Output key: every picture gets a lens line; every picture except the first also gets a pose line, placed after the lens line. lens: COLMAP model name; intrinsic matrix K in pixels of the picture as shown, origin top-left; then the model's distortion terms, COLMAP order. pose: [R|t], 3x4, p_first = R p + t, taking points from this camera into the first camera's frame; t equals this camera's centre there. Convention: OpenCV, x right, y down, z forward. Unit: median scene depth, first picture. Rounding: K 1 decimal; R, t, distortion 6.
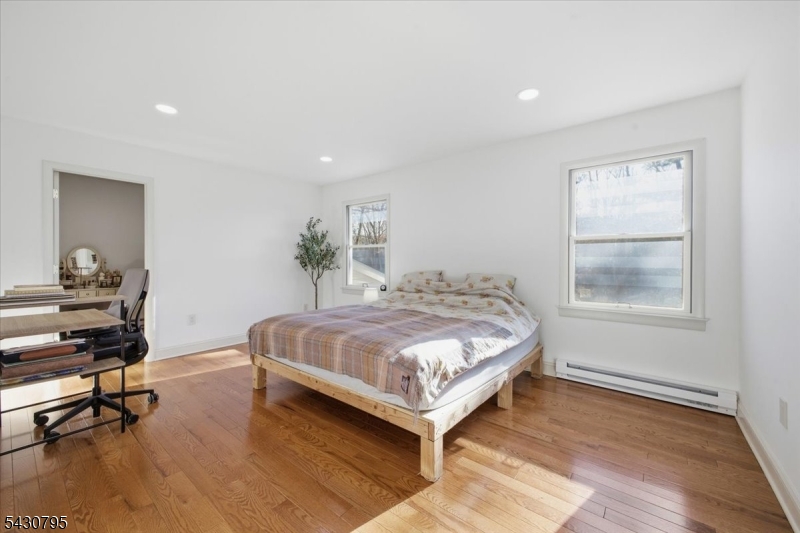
lens RADIAL K [[319.6, 0, 400.4], [0, 319.6, 261.0], [0, 0, 1]] dist [0.001017, -0.000154]
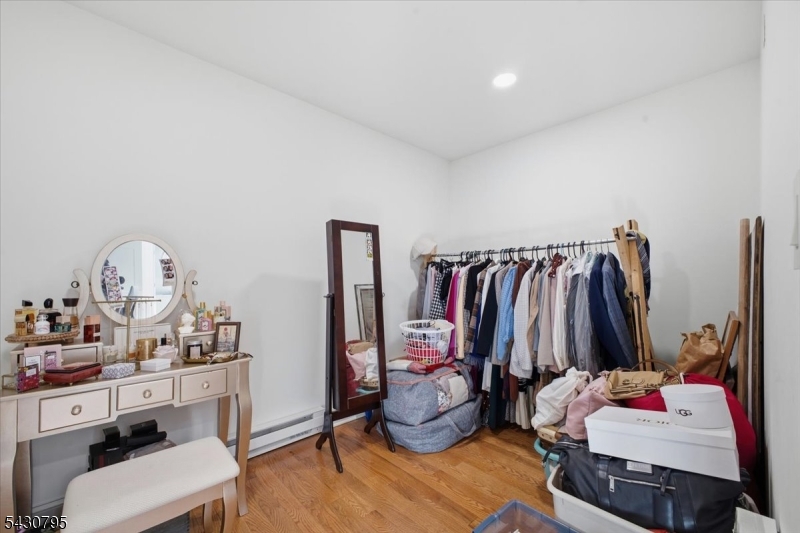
lens RADIAL K [[319.6, 0, 398.6], [0, 319.6, 273.6], [0, 0, 1]] dist [0.001017, -0.000154]
pose [[0.991570, -0.004276, -0.129503, -0.670051], [0.003438, 0.999972, -0.006694, -0.002389], [0.129528, 0.006192, 0.991556, 0.696190]]
